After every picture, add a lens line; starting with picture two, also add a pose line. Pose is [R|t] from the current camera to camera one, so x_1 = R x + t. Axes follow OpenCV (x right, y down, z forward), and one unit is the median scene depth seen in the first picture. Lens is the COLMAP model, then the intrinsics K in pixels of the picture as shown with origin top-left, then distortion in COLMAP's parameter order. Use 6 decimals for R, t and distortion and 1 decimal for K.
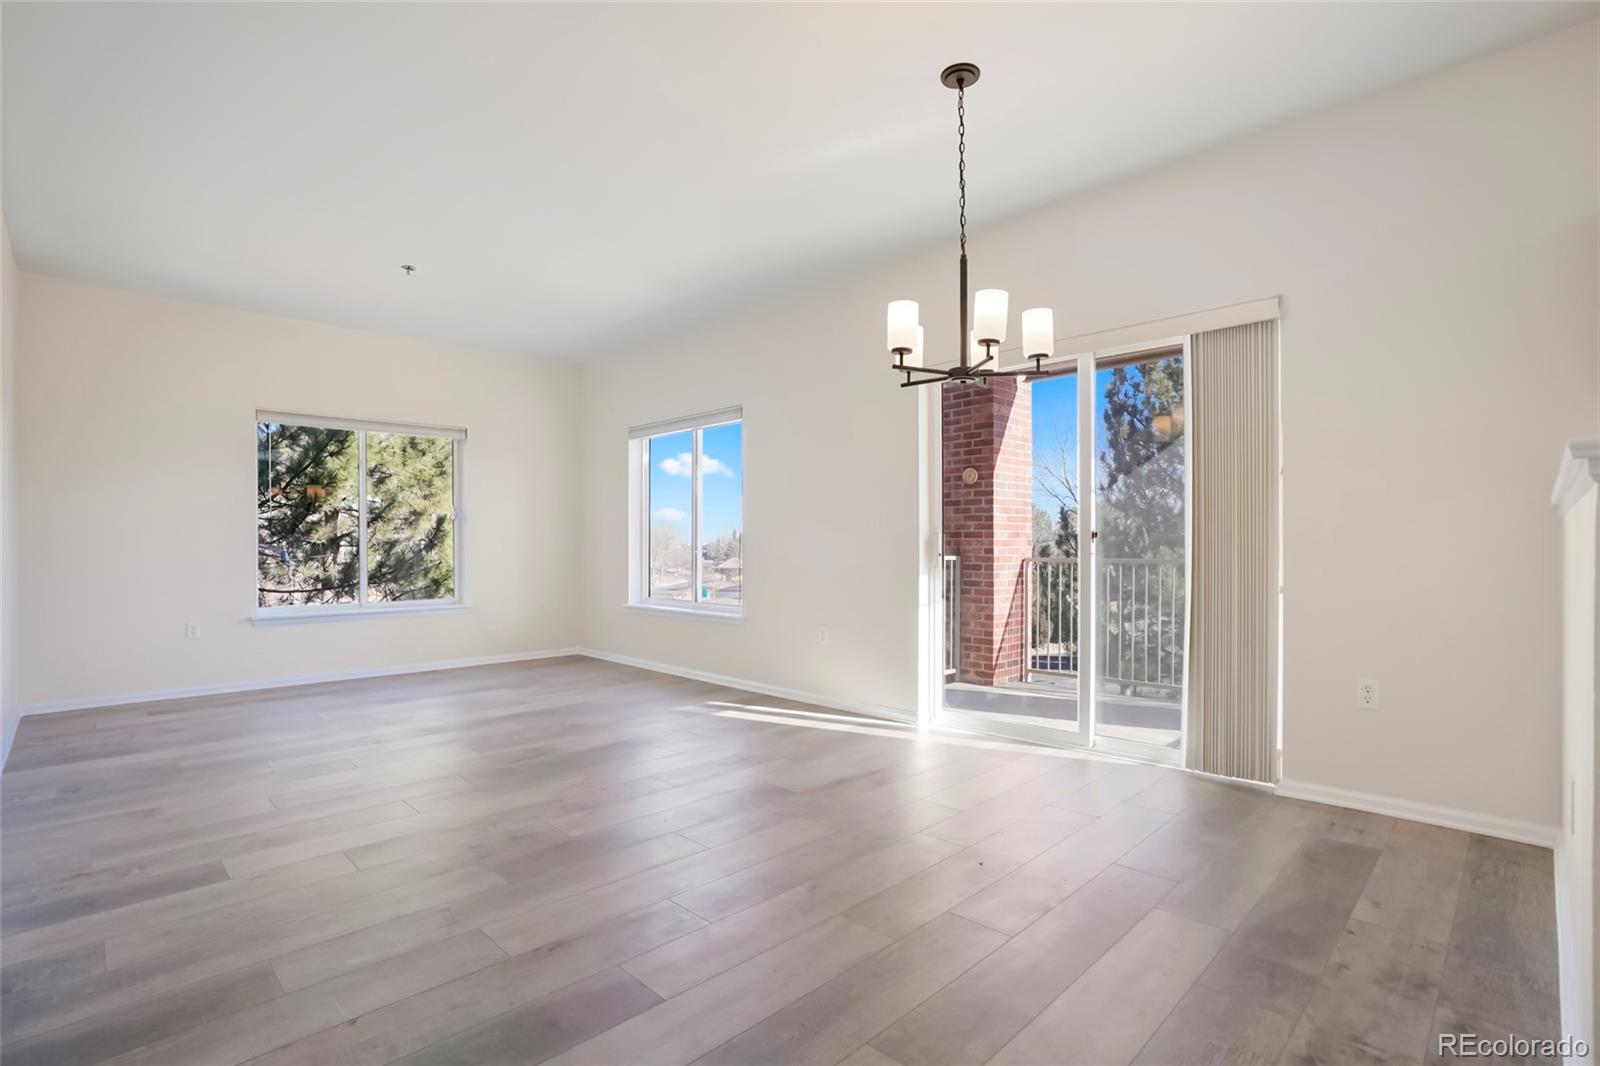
lens RADIAL K [[760.5, 0, 803.7], [0, 760.5, 556.9], [0, 0, 1]] dist [-0.031105, 0.000530]
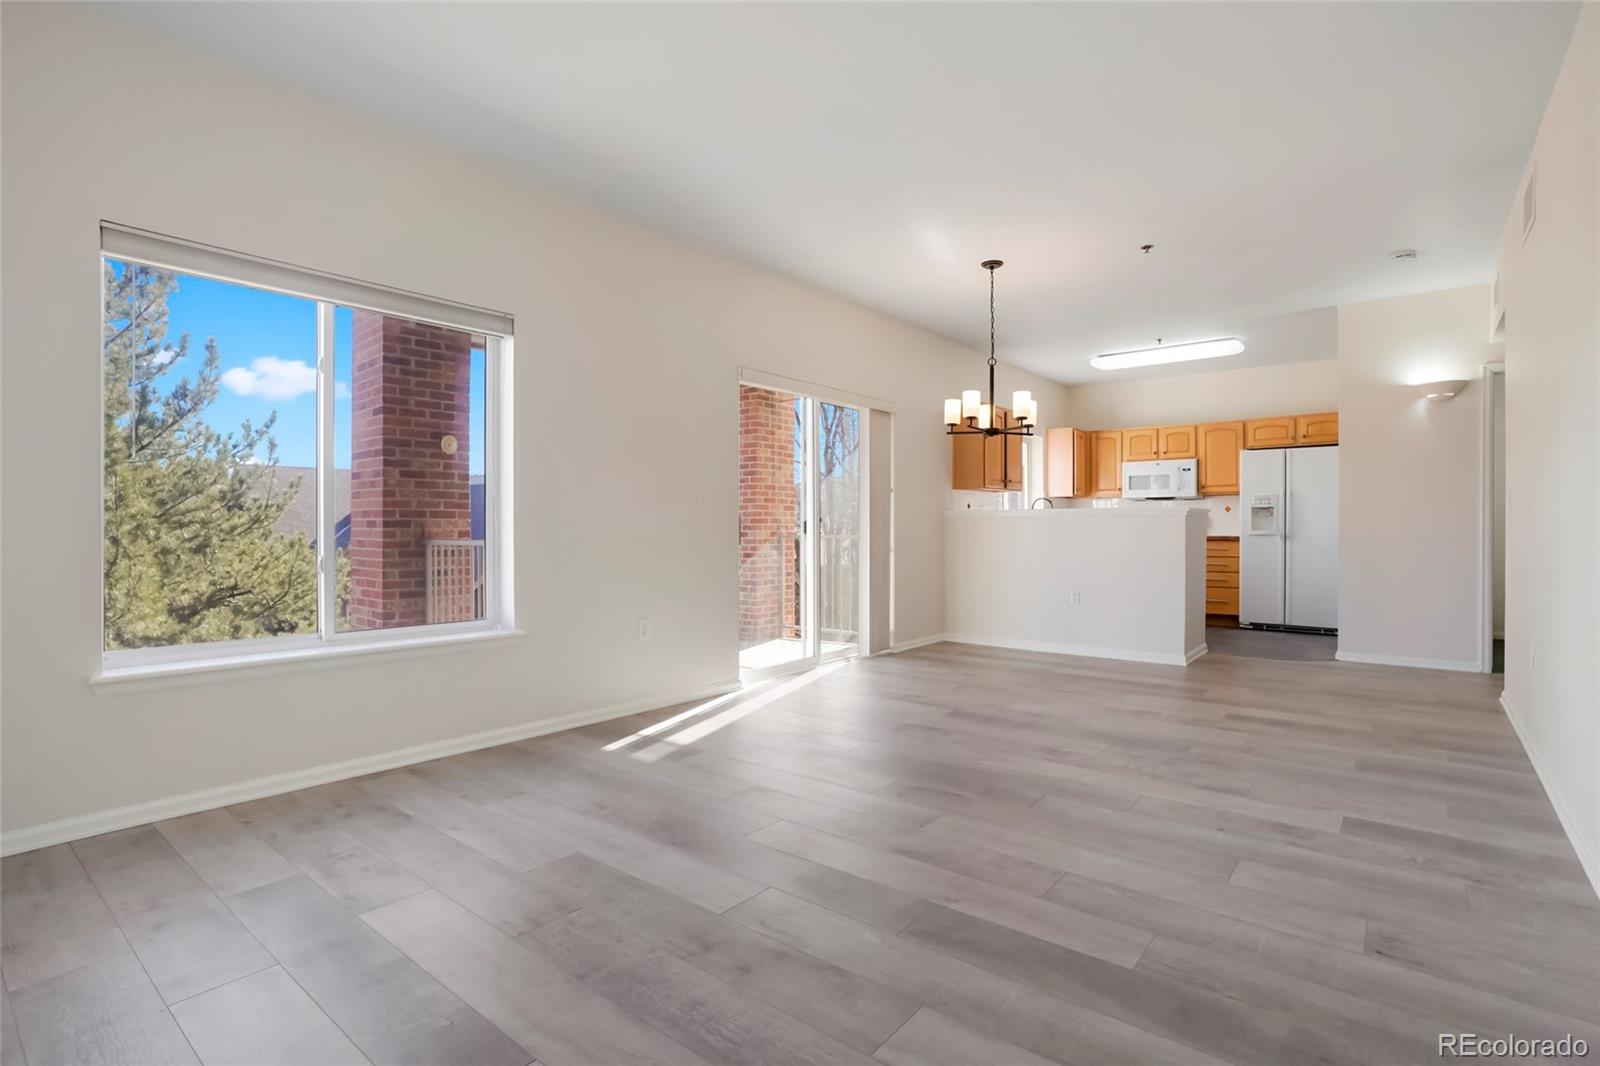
lens RADIAL K [[766.4, 0, 800.0], [0, 766.4, 533.0], [0, 0, 1]] dist [-0.035550, 0.000562]
pose [[-0.111901, -0.002806, 0.993715, -0.645197], [0.012151, 0.999917, 0.004191, -0.007451], [-0.993645, 0.012544, -0.111858, 0.691689]]
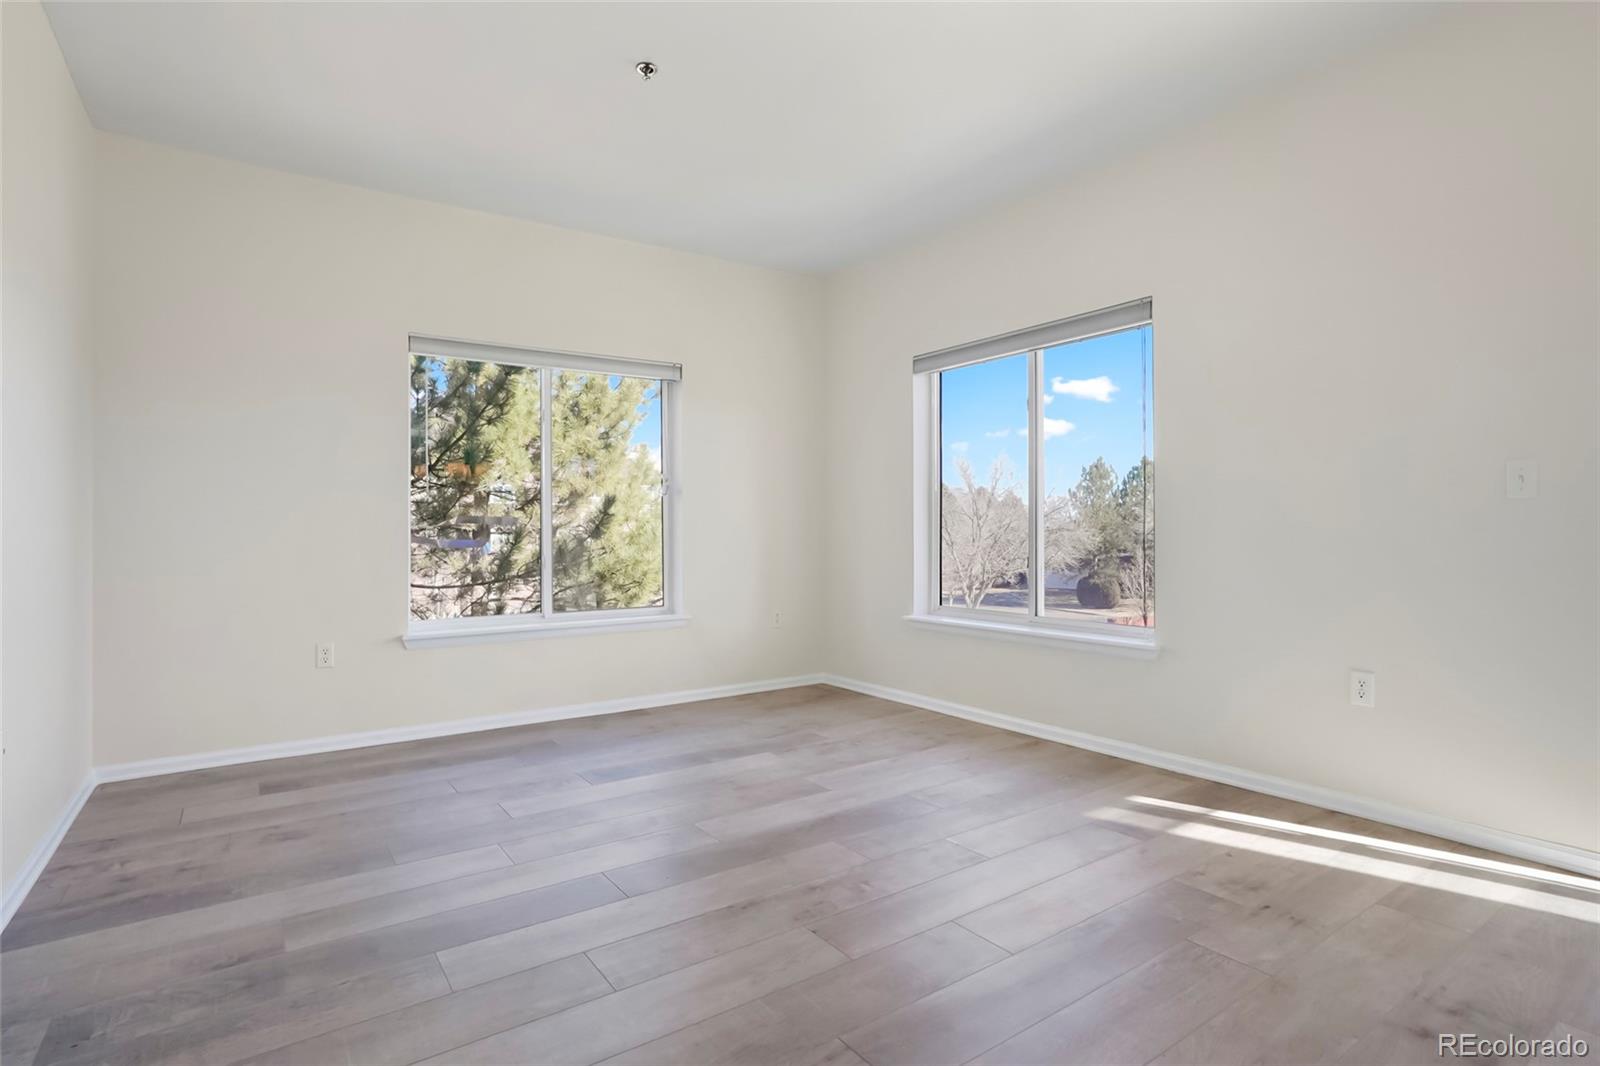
lens RADIAL K [[806.3, 0, 800.0], [0, 806.3, 533.0], [0, 0, 1]] dist [-0.029149, 0.000126]
pose [[0.986413, -0.006531, -0.164154, -0.225630], [0.004575, 0.999914, -0.012292, -0.004250], [0.164220, 0.011374, 0.986358, 0.288953]]
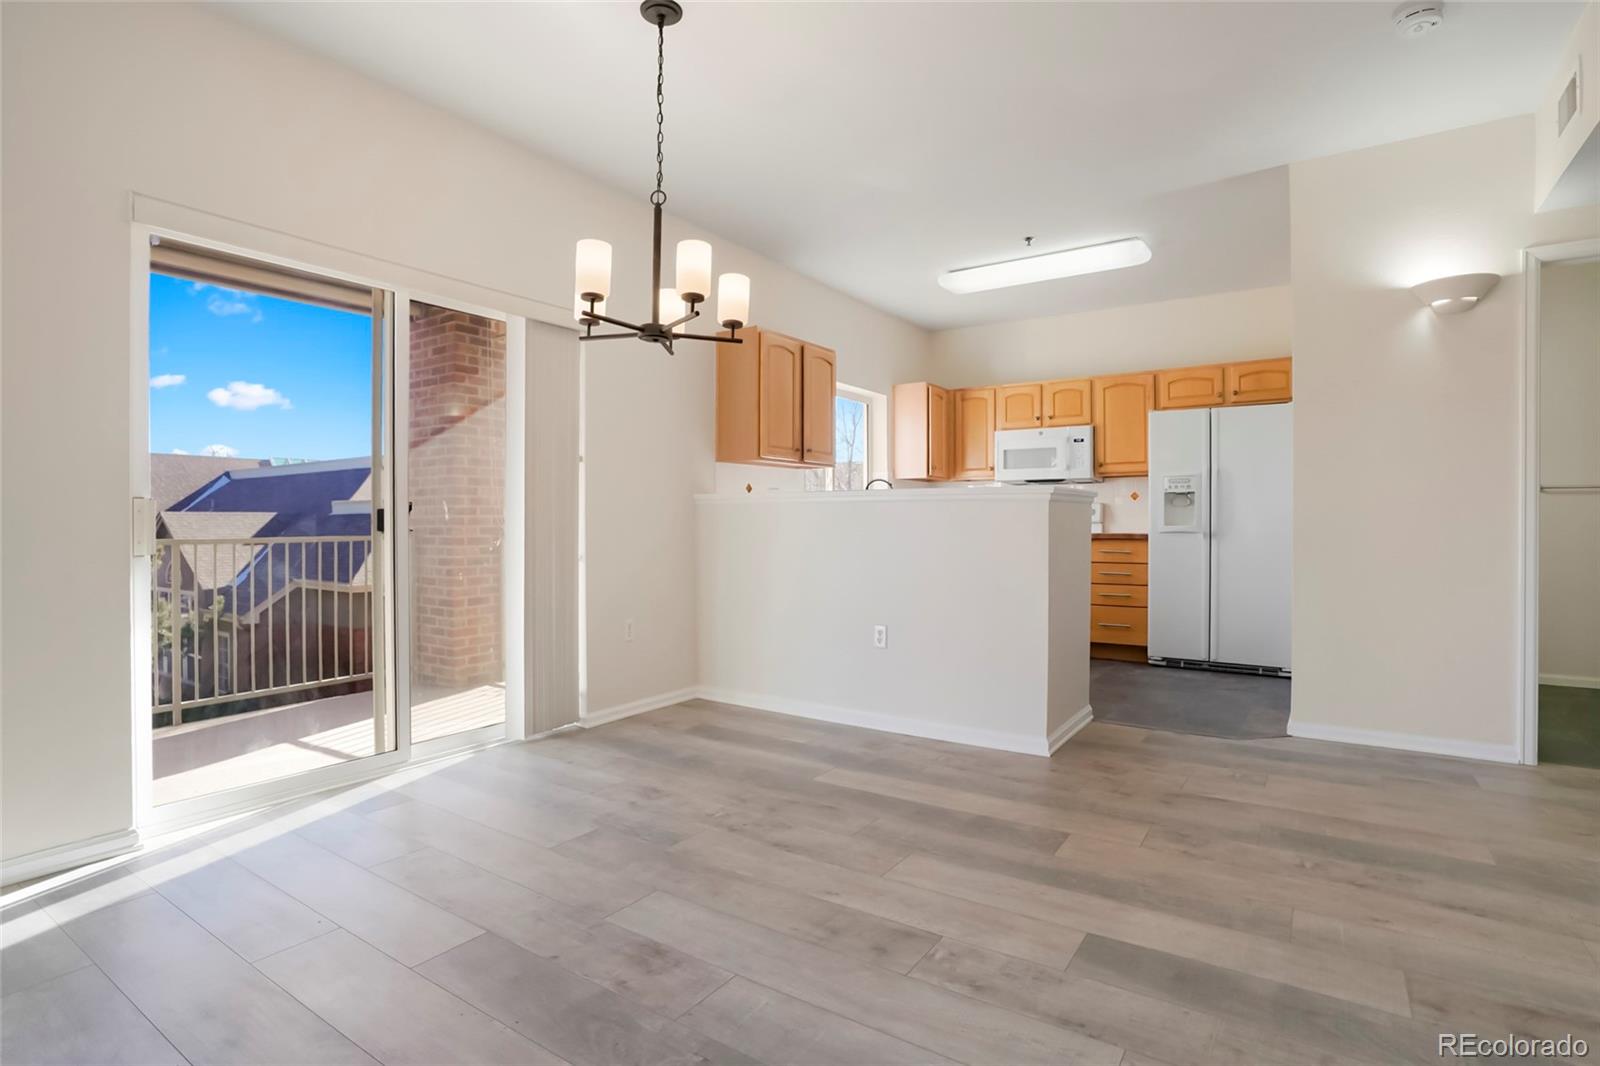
lens RADIAL K [[790.6, 0, 791.7], [0, 790.6, 527.7], [0, 0, 1]] dist [-0.062465, 0.009735]
pose [[-0.188351, -0.003154, 0.982097, -0.316960], [0.011581, 0.999918, 0.005433, -0.005190], [-0.982033, 0.012397, -0.188299, 0.425180]]
